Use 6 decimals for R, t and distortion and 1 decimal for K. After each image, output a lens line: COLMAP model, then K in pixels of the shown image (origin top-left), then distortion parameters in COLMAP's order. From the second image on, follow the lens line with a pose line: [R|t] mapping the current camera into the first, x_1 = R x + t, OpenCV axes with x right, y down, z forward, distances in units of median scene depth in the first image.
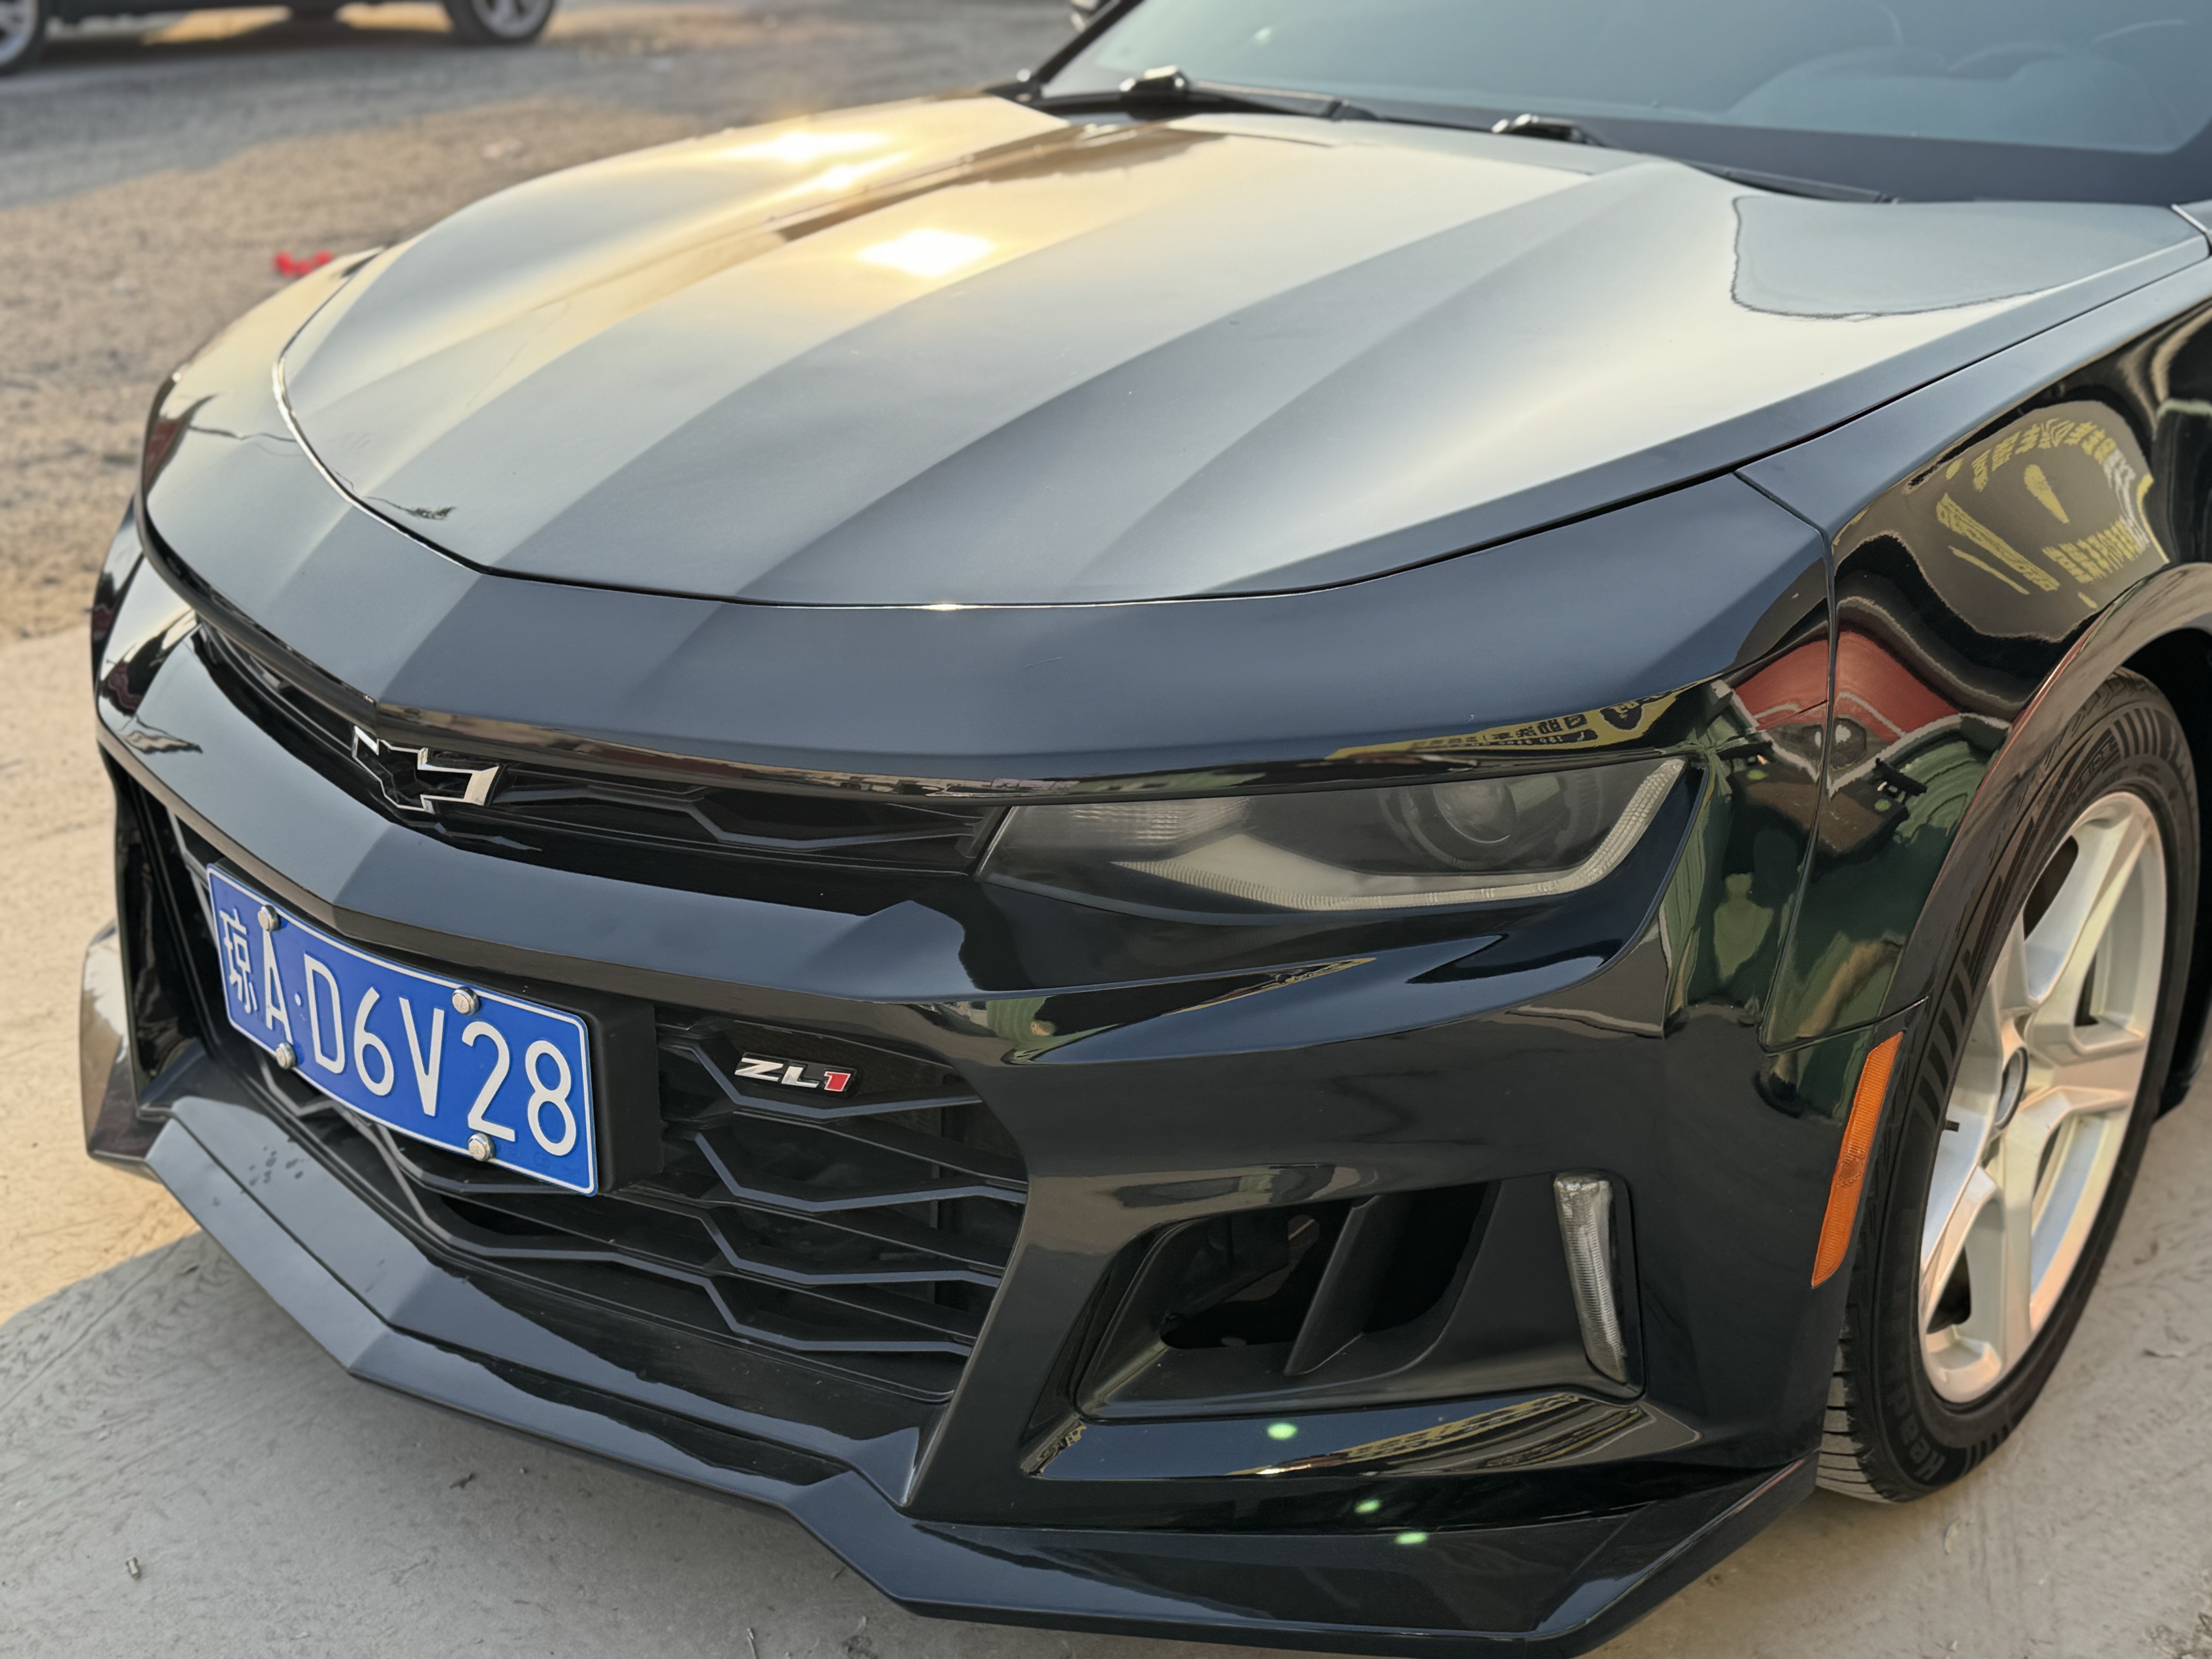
lens RADIAL K [[2630.7, 0, 1087.7], [0, 2630.7, 831.8], [0, 0, 1]] dist [0.219416, -0.457191]
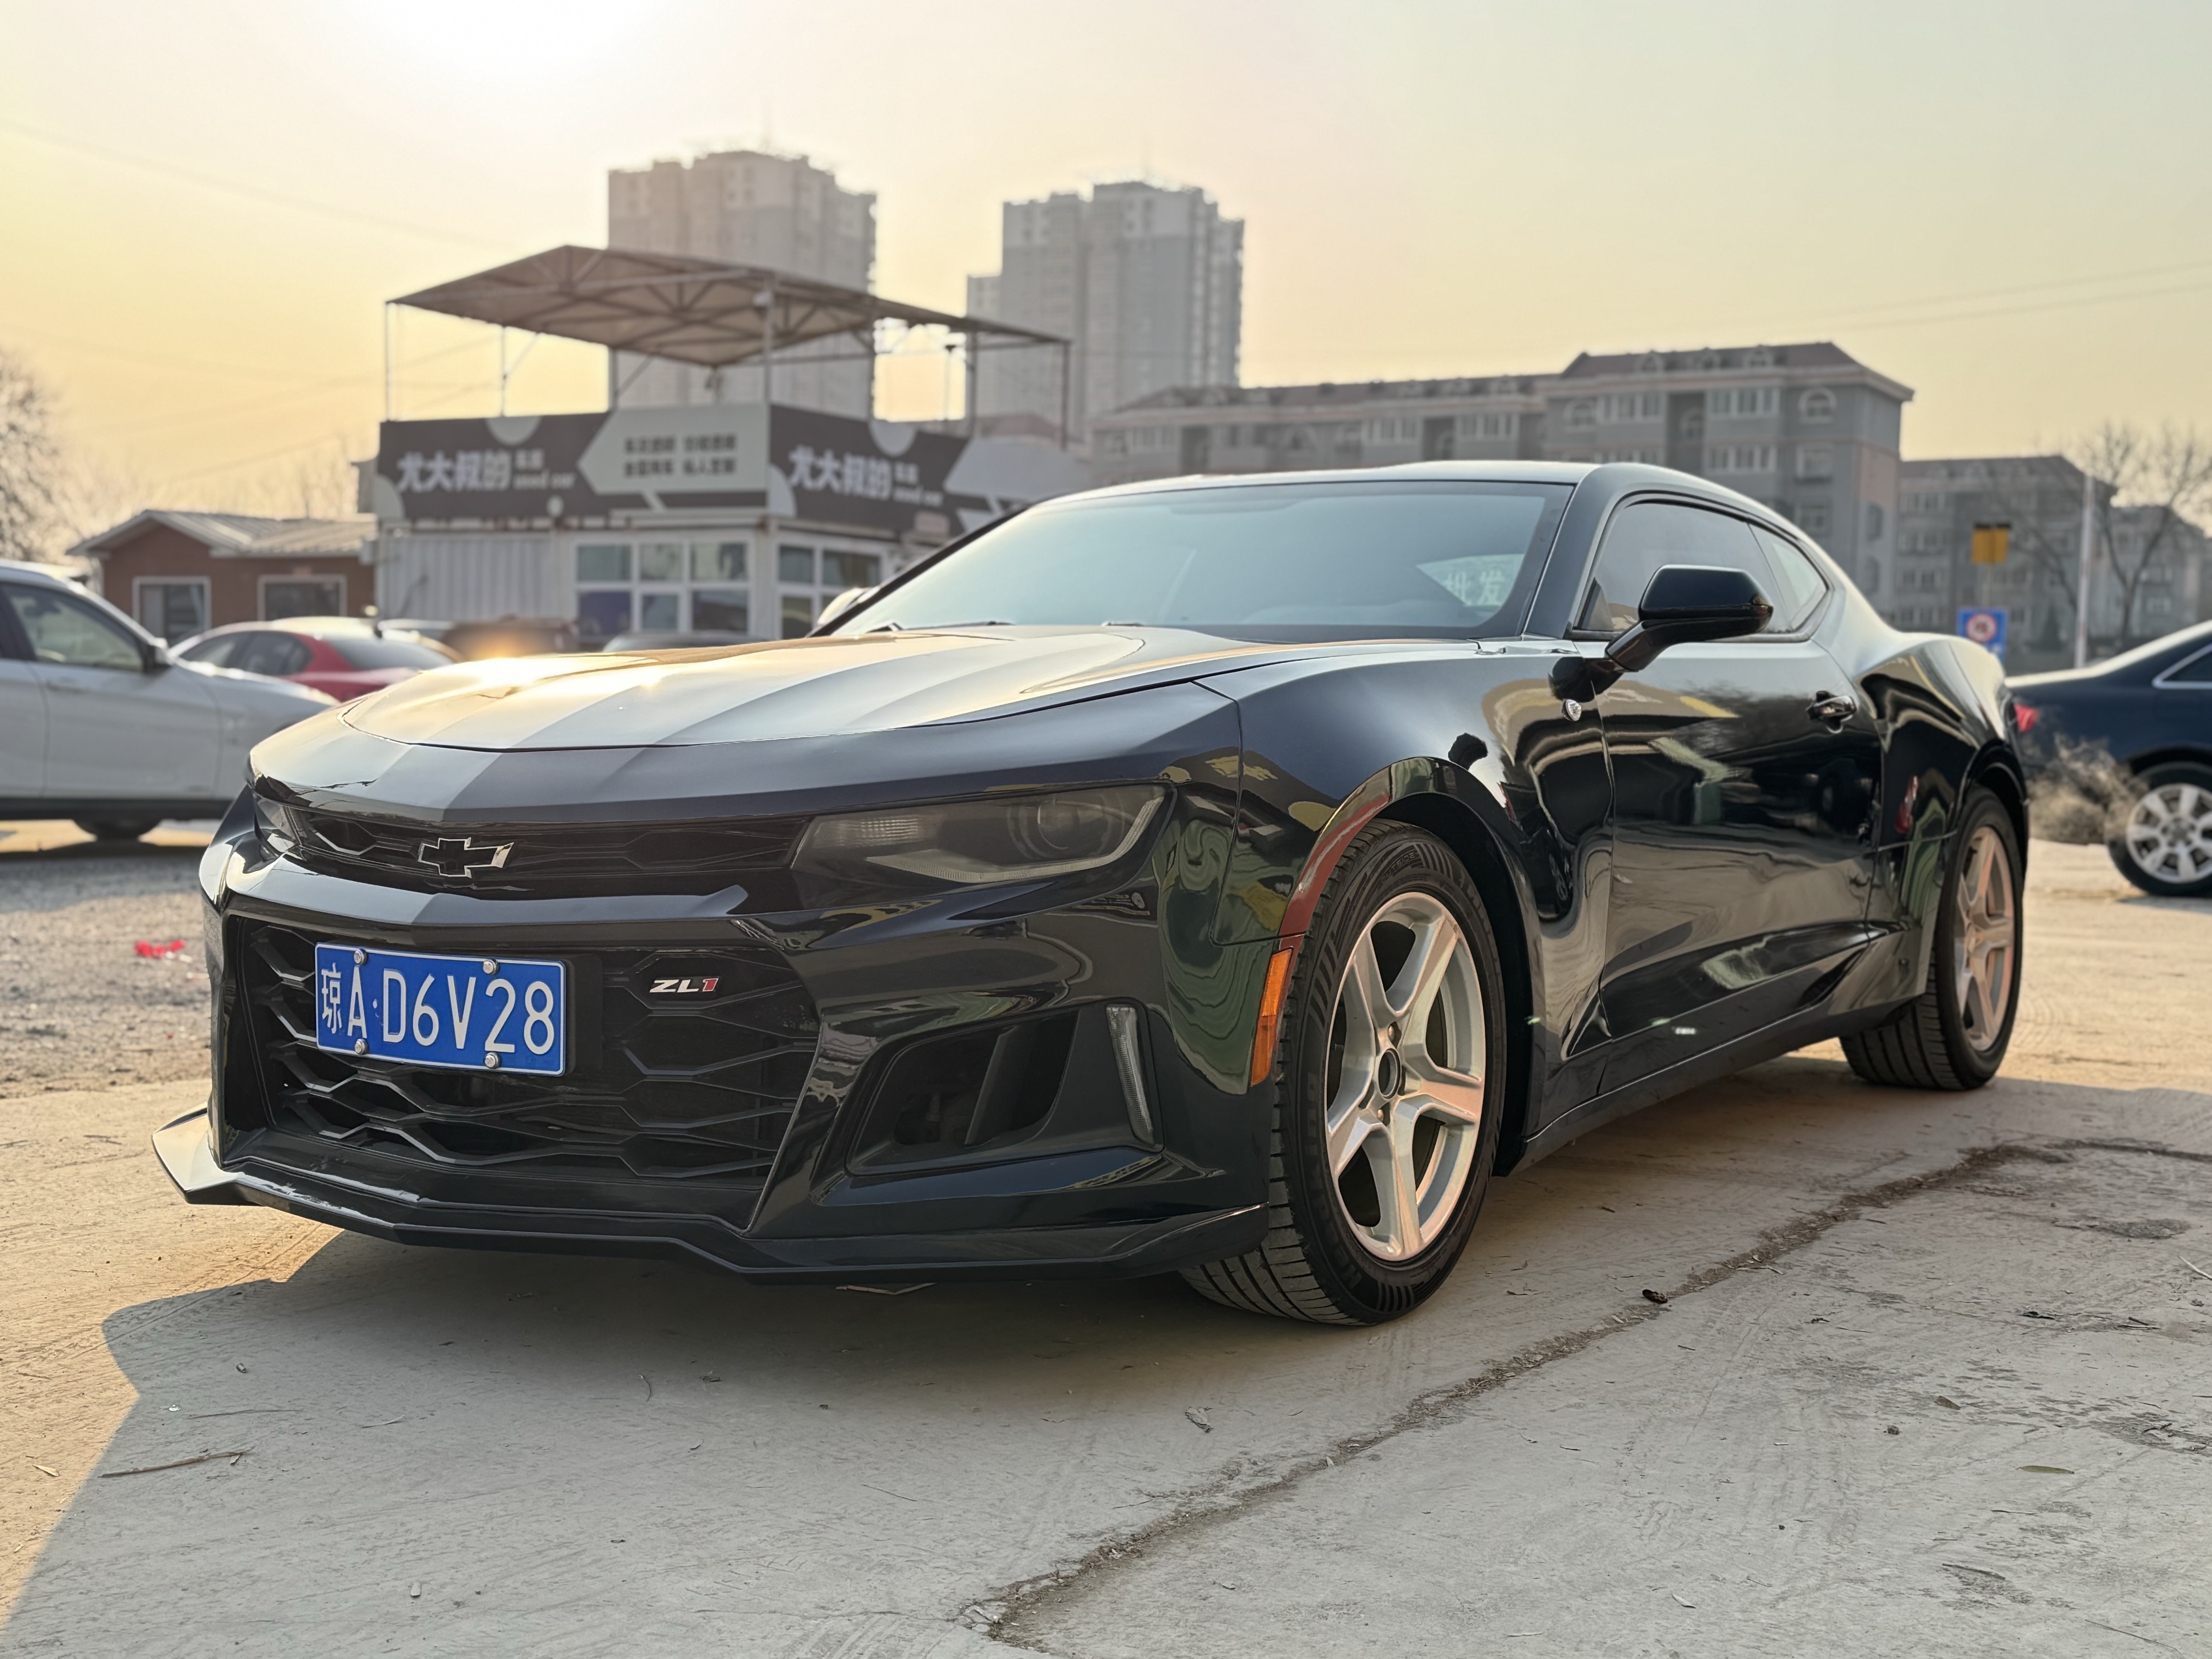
lens RADIAL K [[2630.7, 0, 1087.7], [0, 2630.7, 831.8], [0, 0, 1]] dist [0.219416, -0.457191]
pose [[0.994619, -0.002139, 0.103576, -0.024885], [0.035686, 0.945672, -0.323159, 0.549817], [-0.097257, 0.325116, 0.940660, -0.695605]]
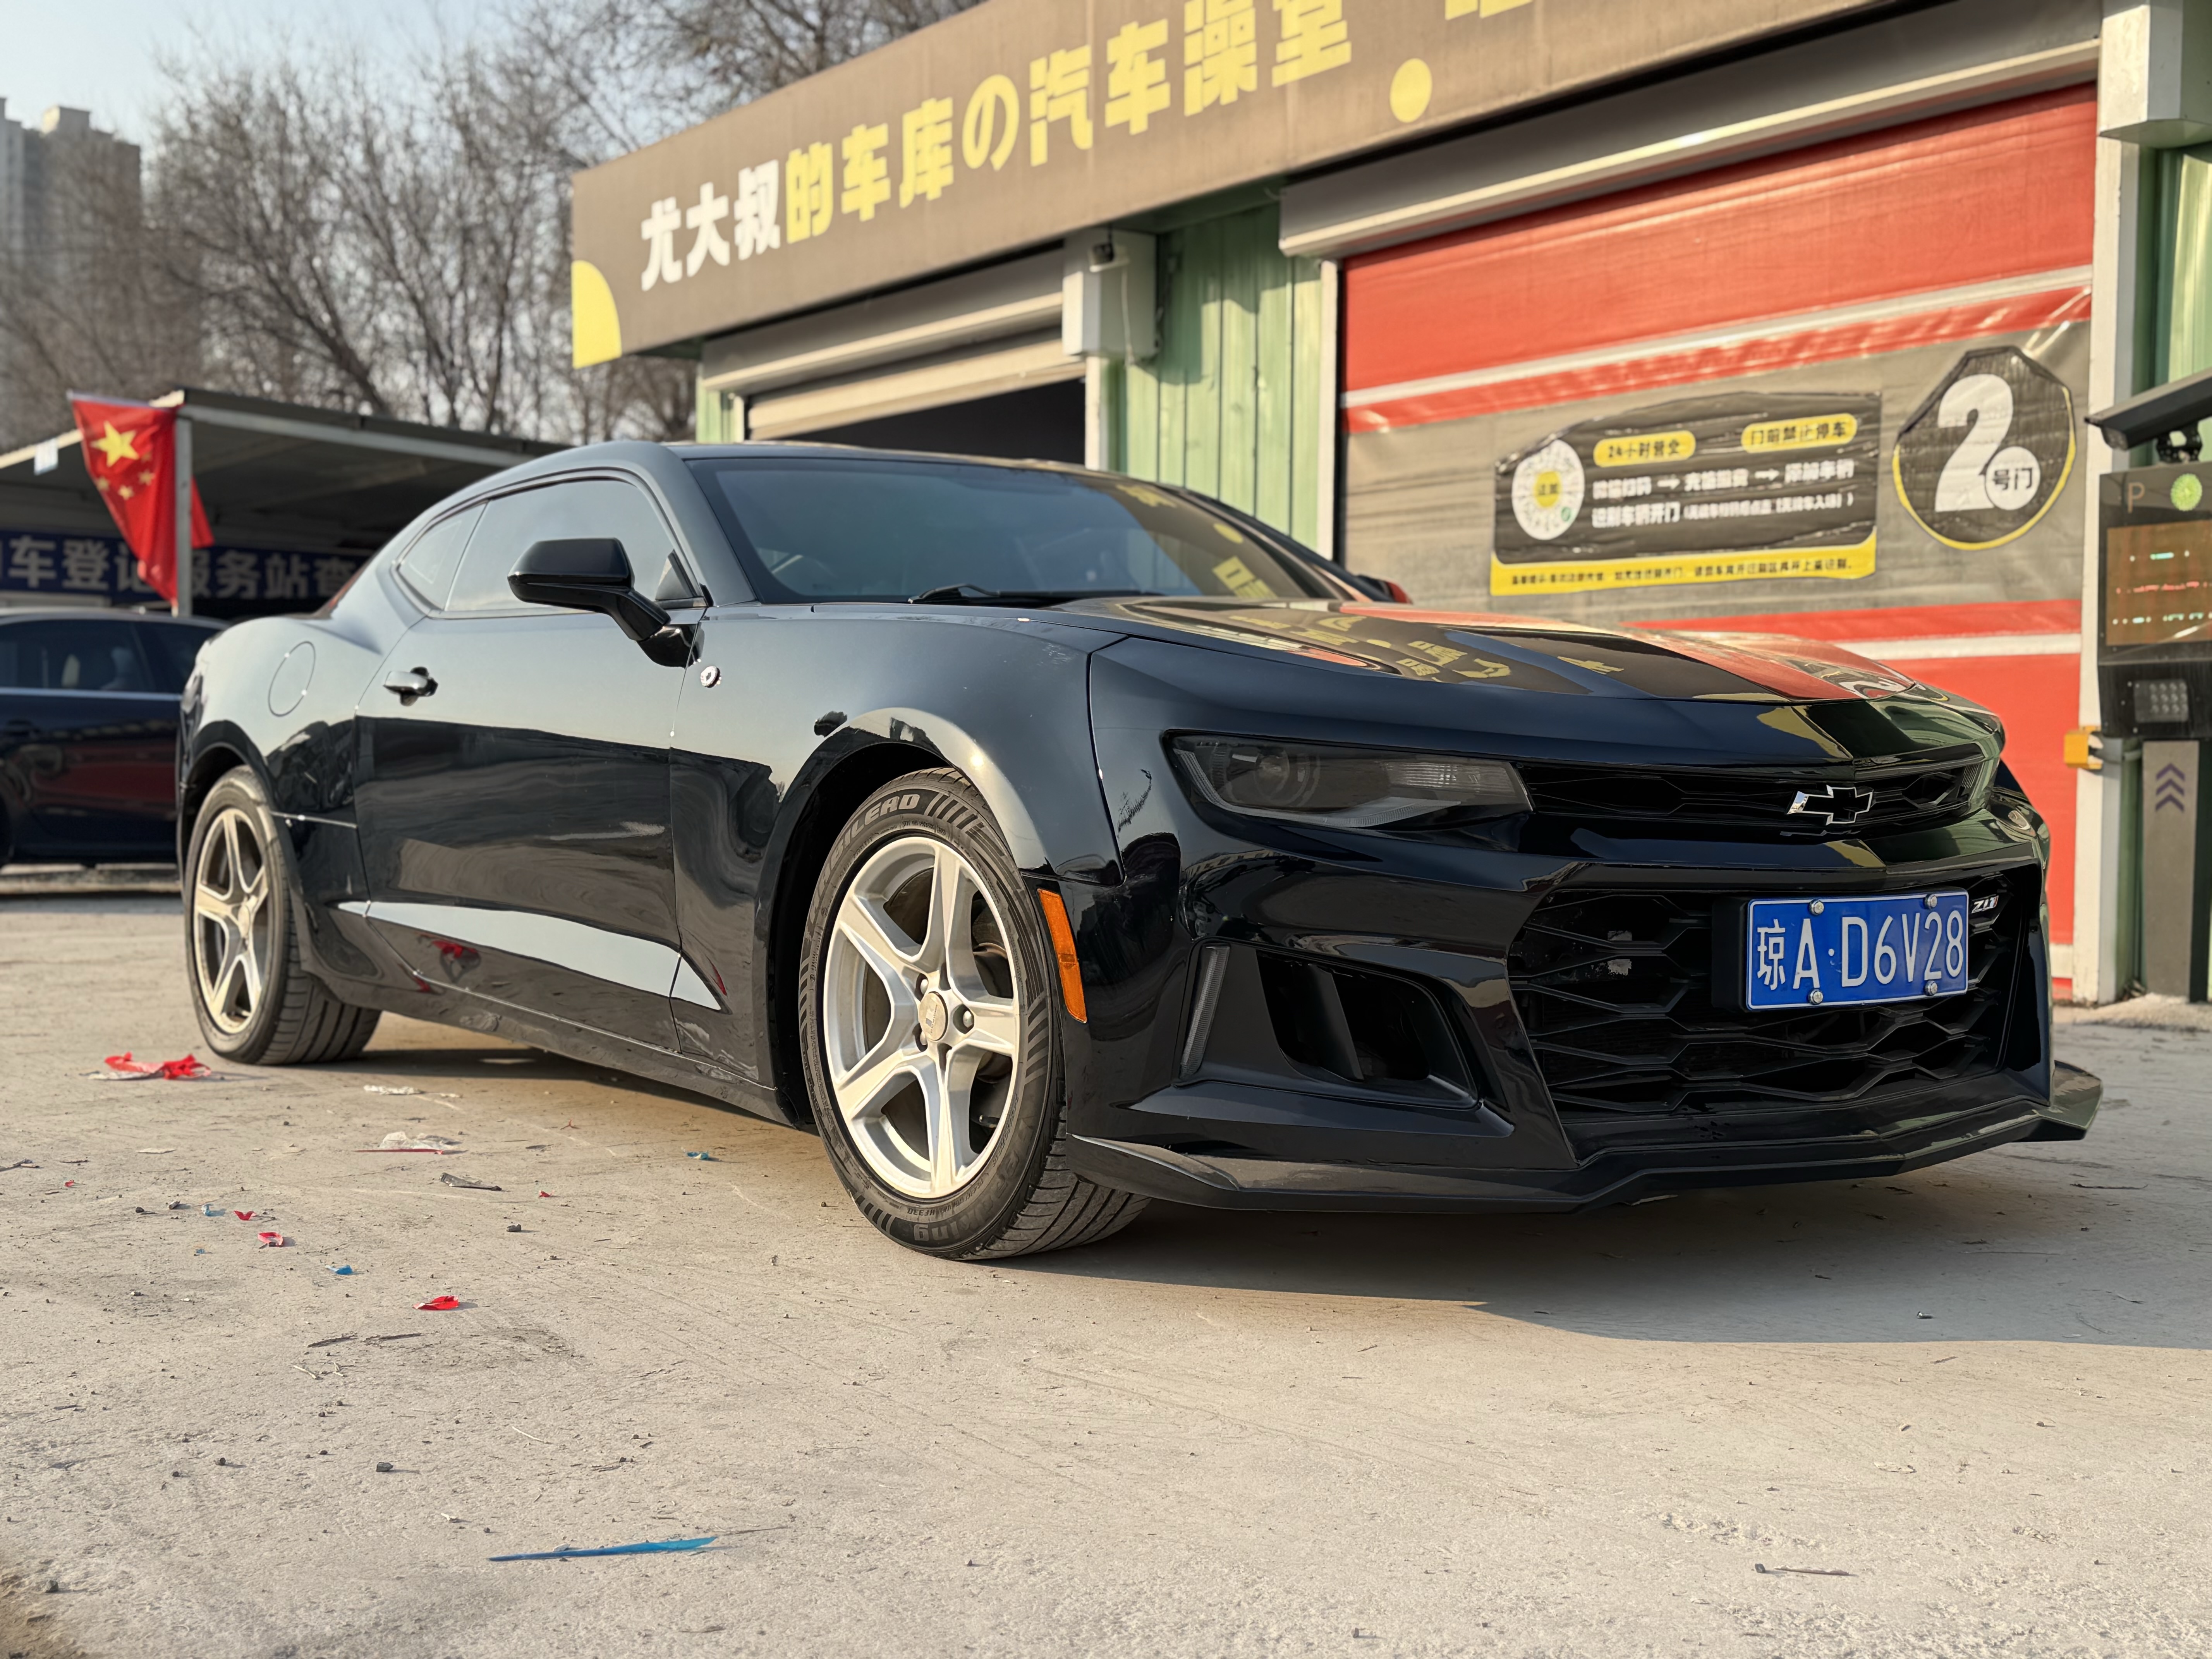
lens RADIAL K [[2630.7, 0, 1087.7], [0, 2630.7, 831.8], [0, 0, 1]] dist [0.219416, -0.457191]
pose [[0.254097, -0.036693, 0.966482, -2.185377], [0.358335, 0.931737, -0.058836, -0.083405], [-0.898349, 0.361275, 0.249901, 1.032470]]
